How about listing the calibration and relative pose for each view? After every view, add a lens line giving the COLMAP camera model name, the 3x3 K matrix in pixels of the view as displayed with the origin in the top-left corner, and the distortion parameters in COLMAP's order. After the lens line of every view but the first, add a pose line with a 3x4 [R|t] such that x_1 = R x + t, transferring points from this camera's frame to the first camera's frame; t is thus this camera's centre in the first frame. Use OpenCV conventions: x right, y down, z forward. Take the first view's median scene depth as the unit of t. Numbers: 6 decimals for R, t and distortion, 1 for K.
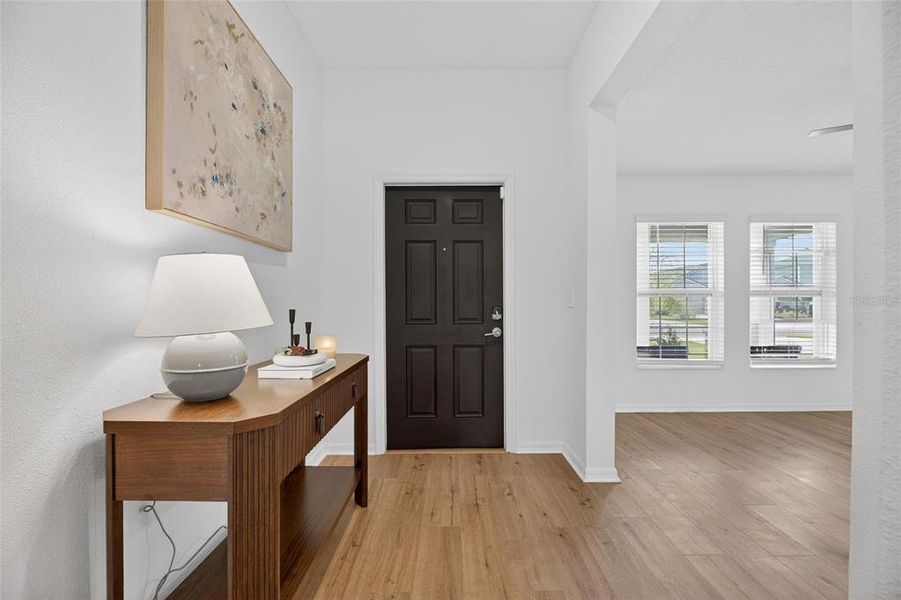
lens RADIAL K [[362.7, 0, 444.6], [0, 362.7, 305.2], [0, 0, 1]] dist [-0.000973, -0.001003]
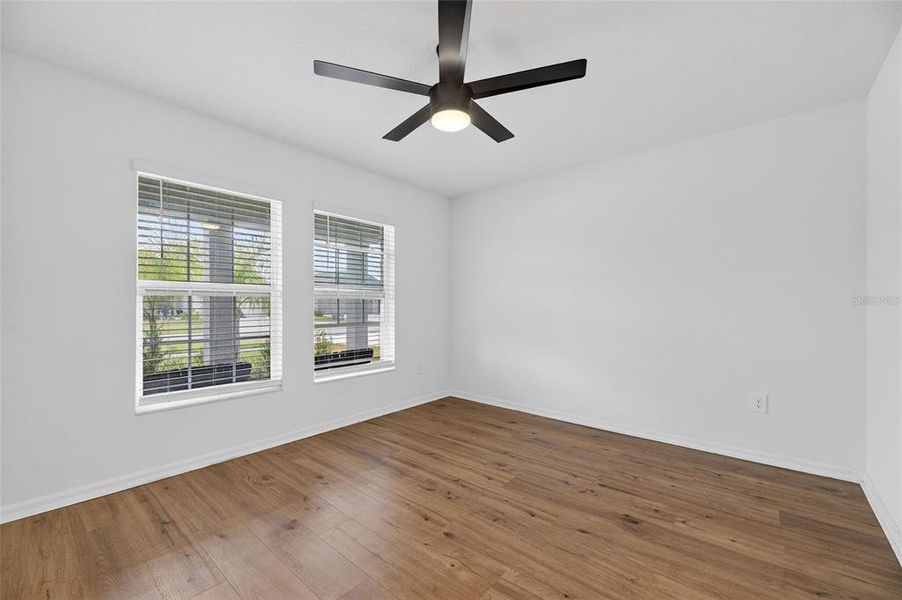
lens RADIAL K [[363.1, 0, 460.3], [0, 363.1, 300.7], [0, 0, 1]] dist [-0.000973, -0.001003]
pose [[0.646031, 0.013140, 0.763198, 0.422113], [0.003491, 0.999791, -0.020168, 0.002040], [-0.763303, 0.015693, 0.645850, 0.199964]]
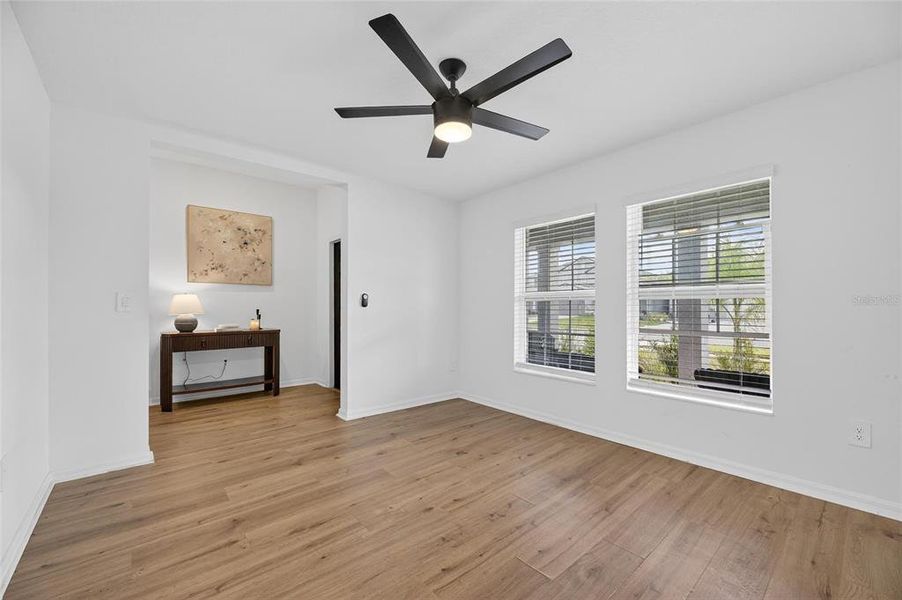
lens RADIAL K [[363.1, 0, 446.3], [0, 363.1, 301.0], [0, 0, 1]] dist [-0.000973, -0.001003]
pose [[0.643535, -0.008231, -0.765372, 1.199091], [-0.005489, 0.999867, -0.015368, -0.006106], [0.765397, 0.014091, 0.643404, 0.187473]]
